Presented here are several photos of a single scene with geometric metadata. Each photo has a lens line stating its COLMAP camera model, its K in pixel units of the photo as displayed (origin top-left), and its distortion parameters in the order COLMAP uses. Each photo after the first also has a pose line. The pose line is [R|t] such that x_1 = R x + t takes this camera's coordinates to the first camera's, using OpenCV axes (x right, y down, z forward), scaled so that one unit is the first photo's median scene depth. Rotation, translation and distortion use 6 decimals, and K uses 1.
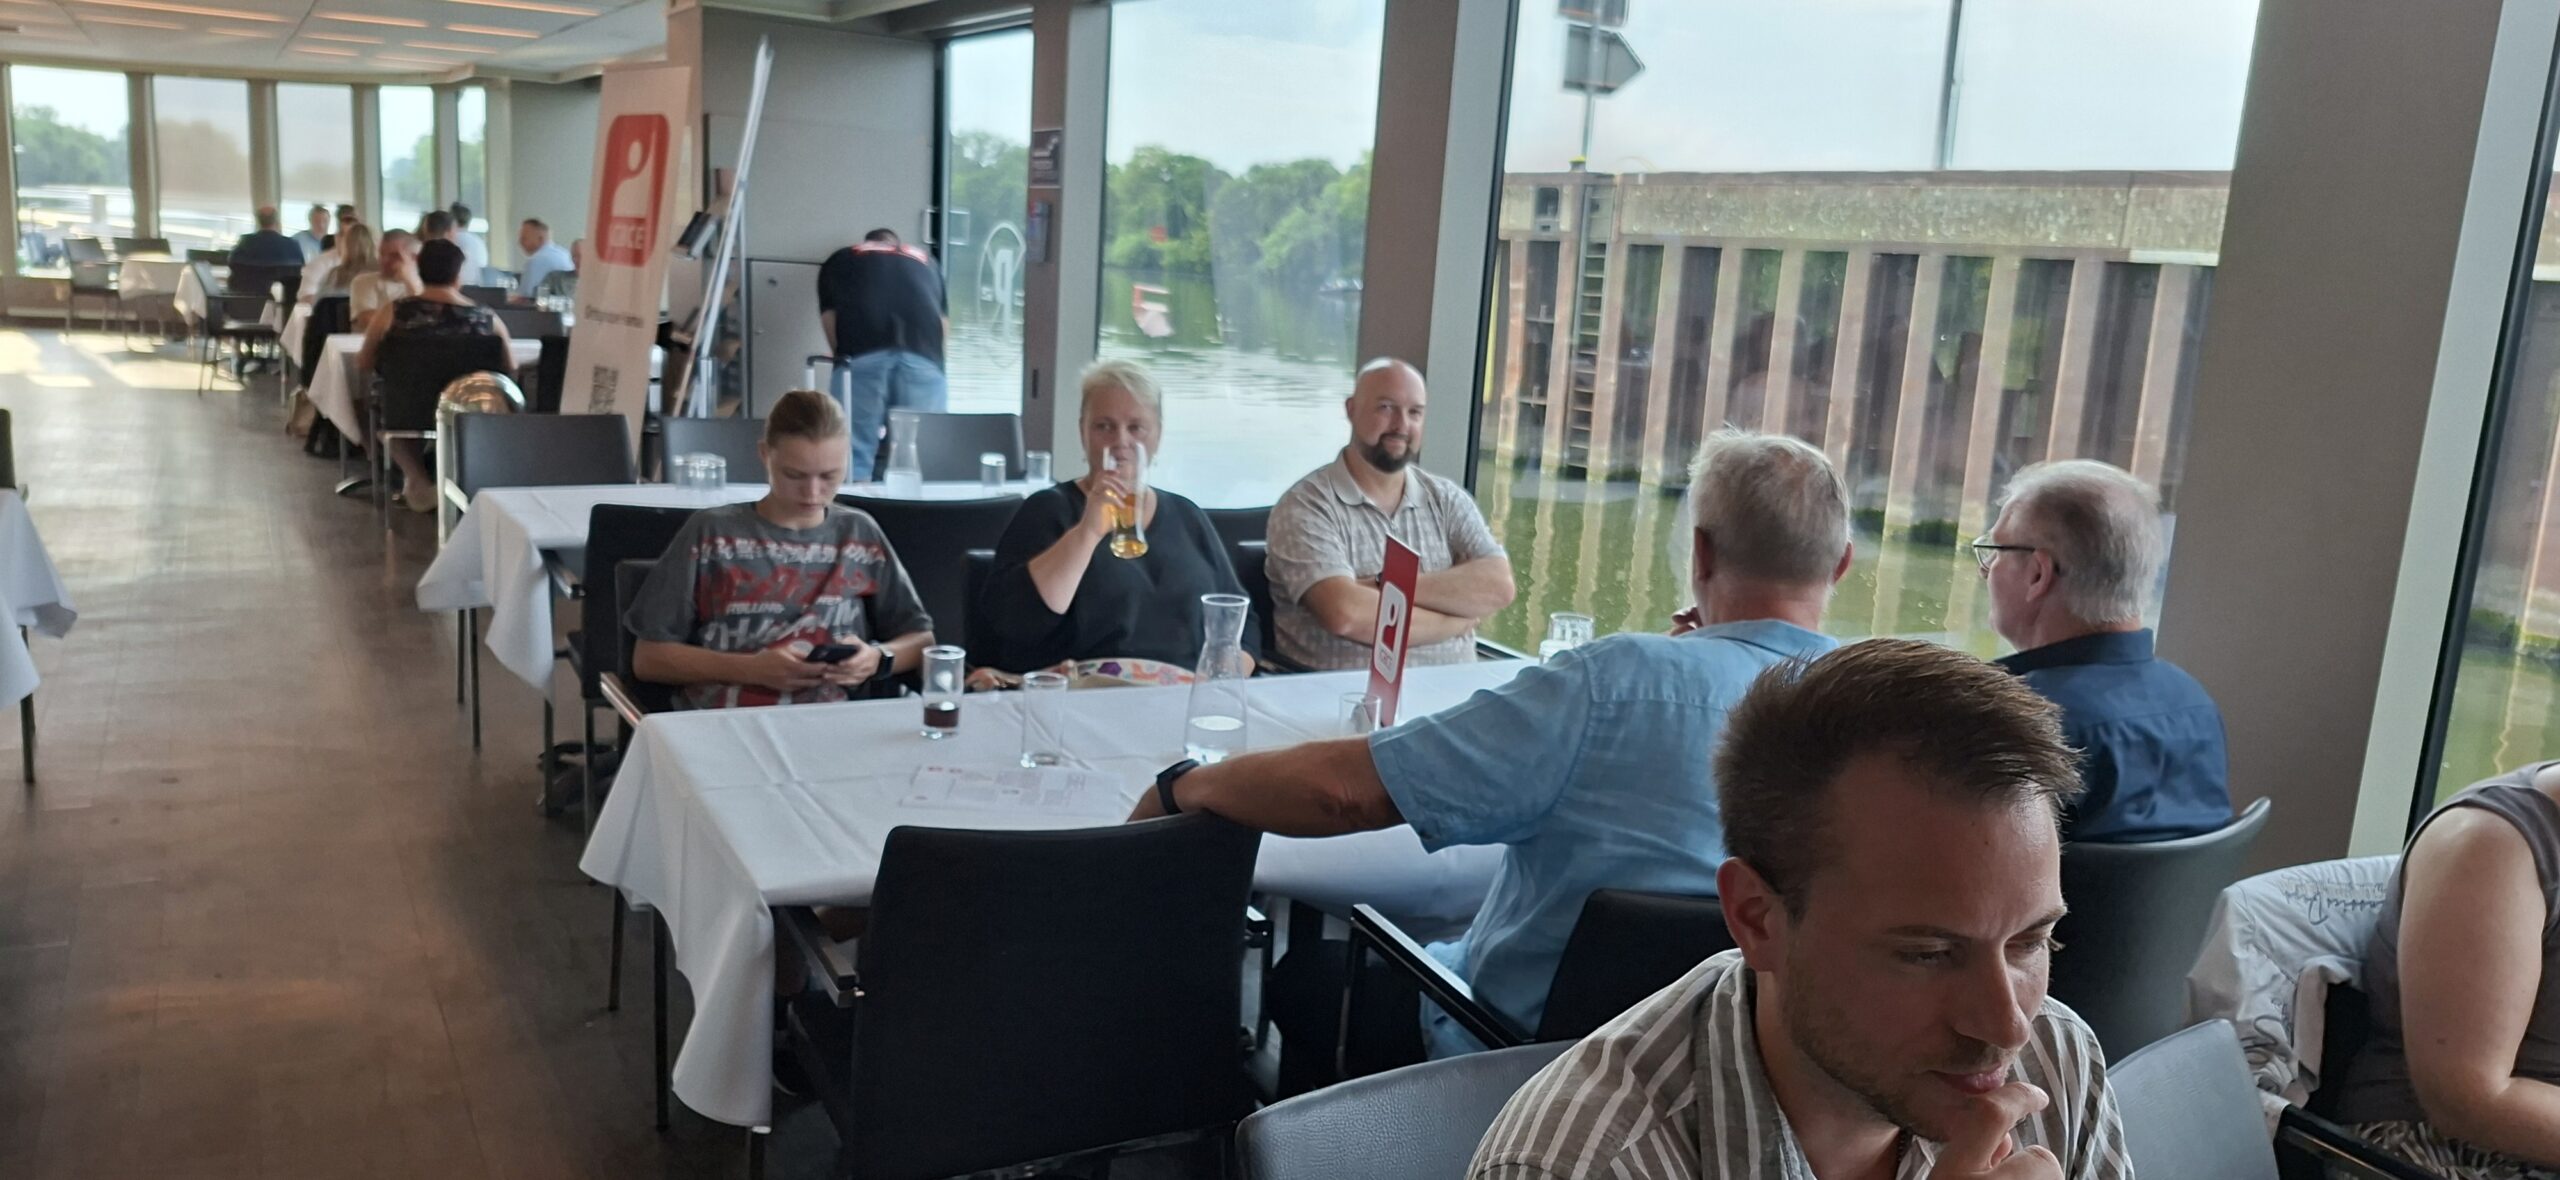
lens RADIAL K [[1736.7, 0, 1279.3], [0, 1736.7, 542.1], [0, 0, 1]] dist [0.055670, -0.087074]
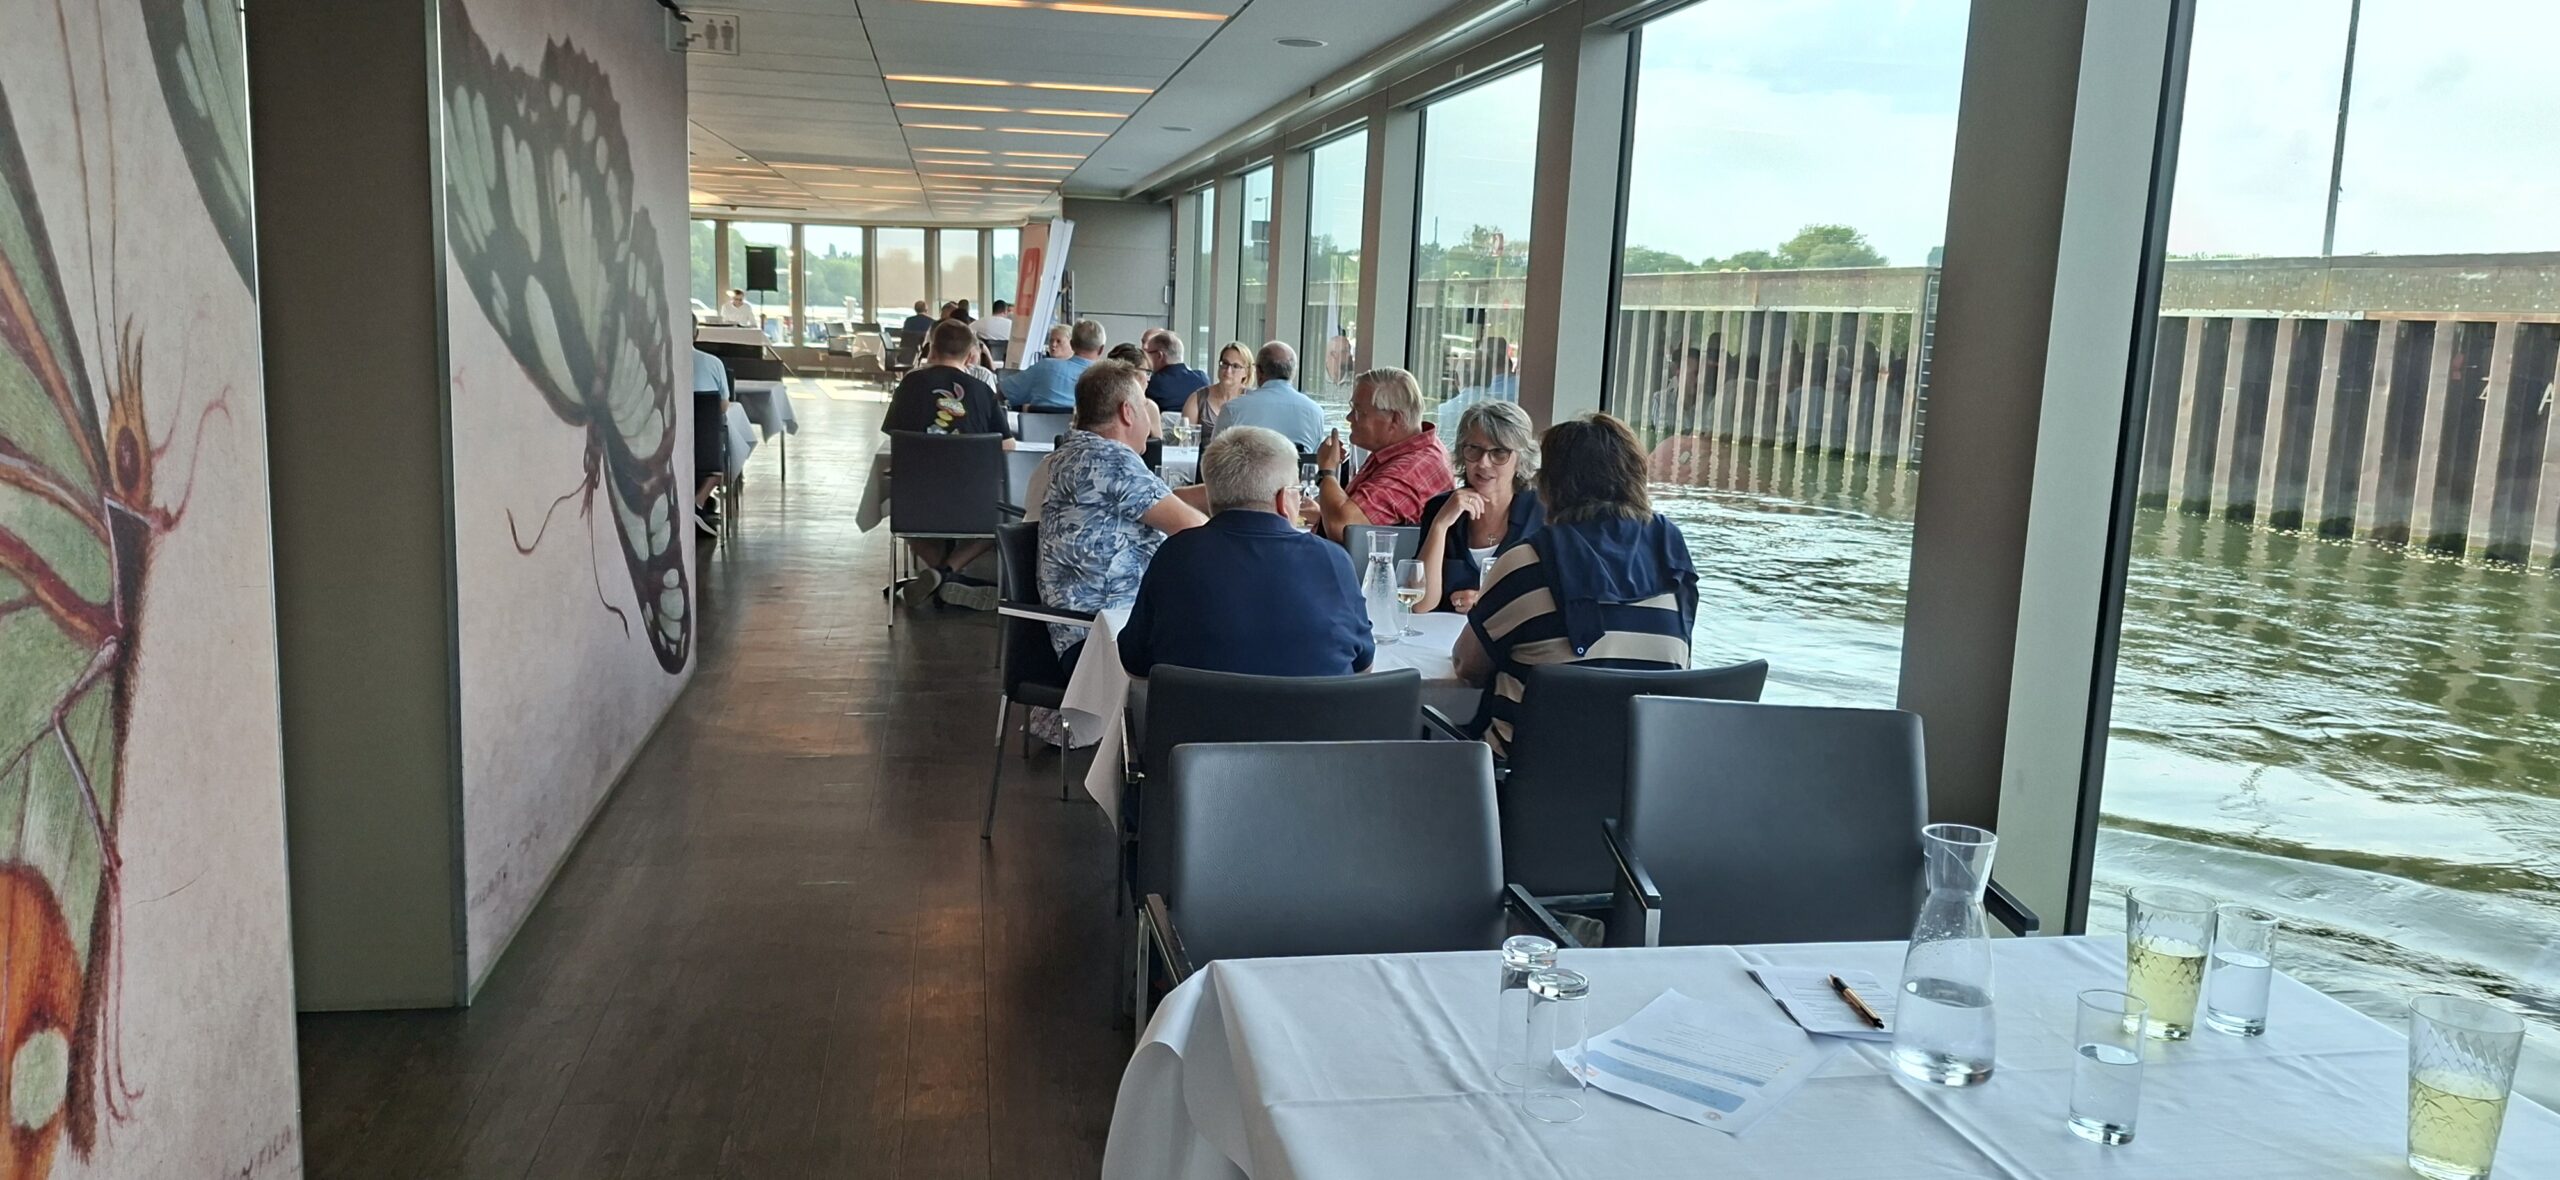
lens RADIAL K [[1819.4, 0, 1289.5], [0, 1819.4, 614.0], [0, 0, 1]] dist [0.059445, -0.070395]
pose [[0.931420, 0.040299, -0.361707, 0.555991], [-0.049634, 0.998630, -0.016549, 0.168701], [0.360545, 0.033367, 0.932145, -0.712617]]
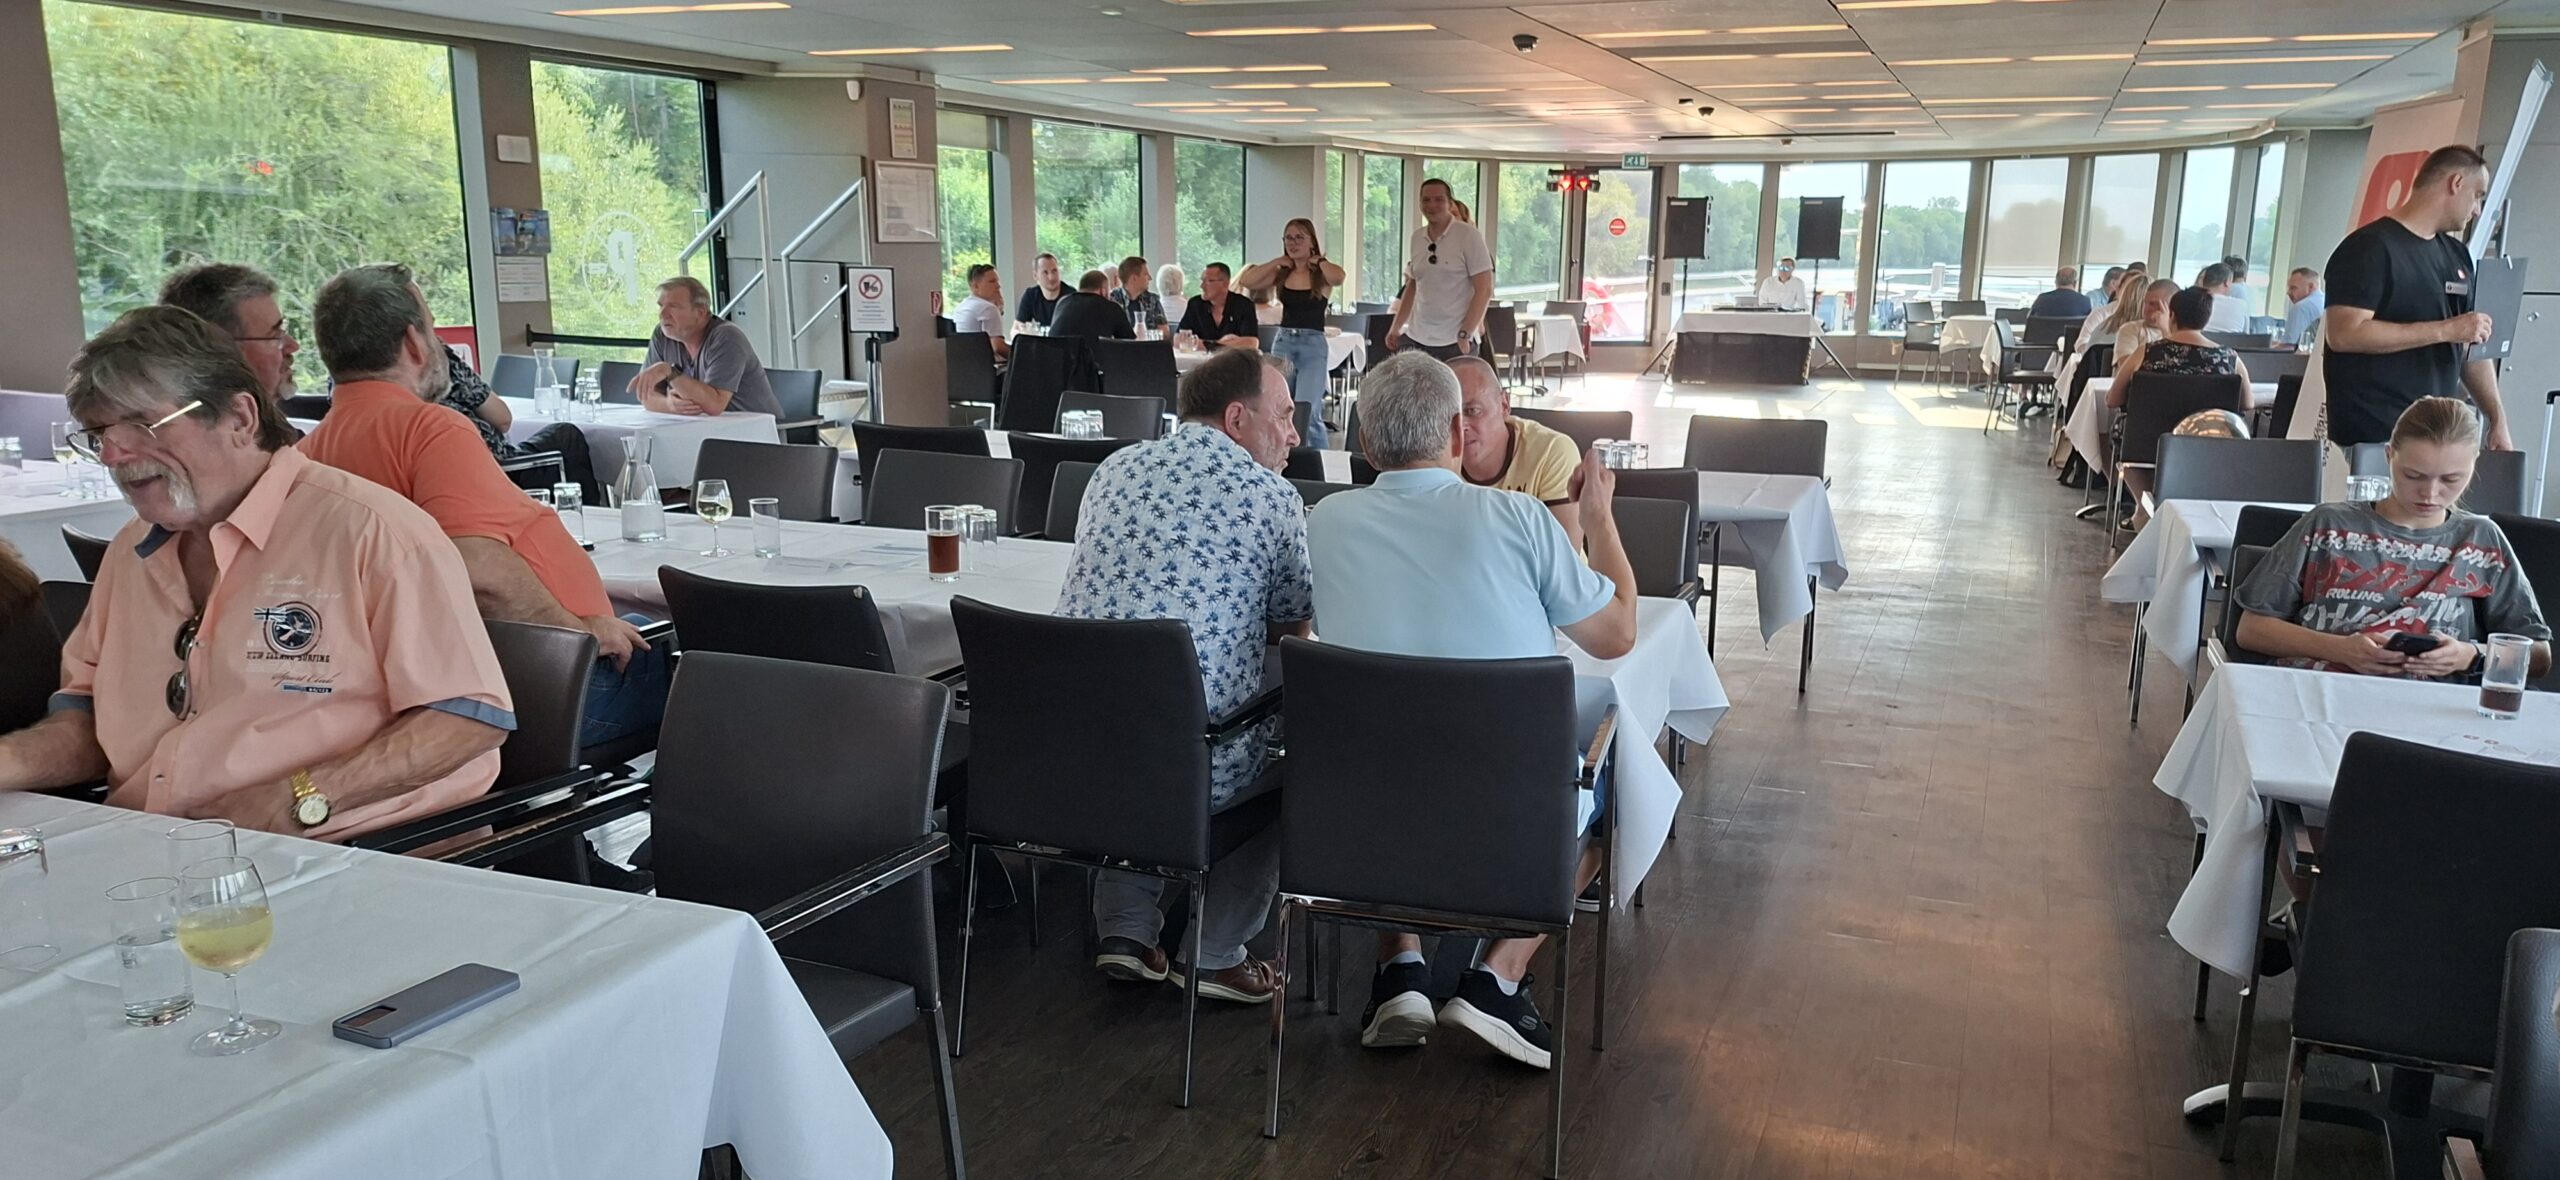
lens RADIAL K [[1819.4, 0, 1289.5], [0, 1819.4, 614.0], [0, 0, 1]] dist [0.059445, -0.070395]
pose [[0.595099, 0.110195, -0.796062, 0.109707], [-0.117007, 0.991880, 0.049832, 0.034636], [0.795089, 0.063490, 0.603161, -0.112035]]
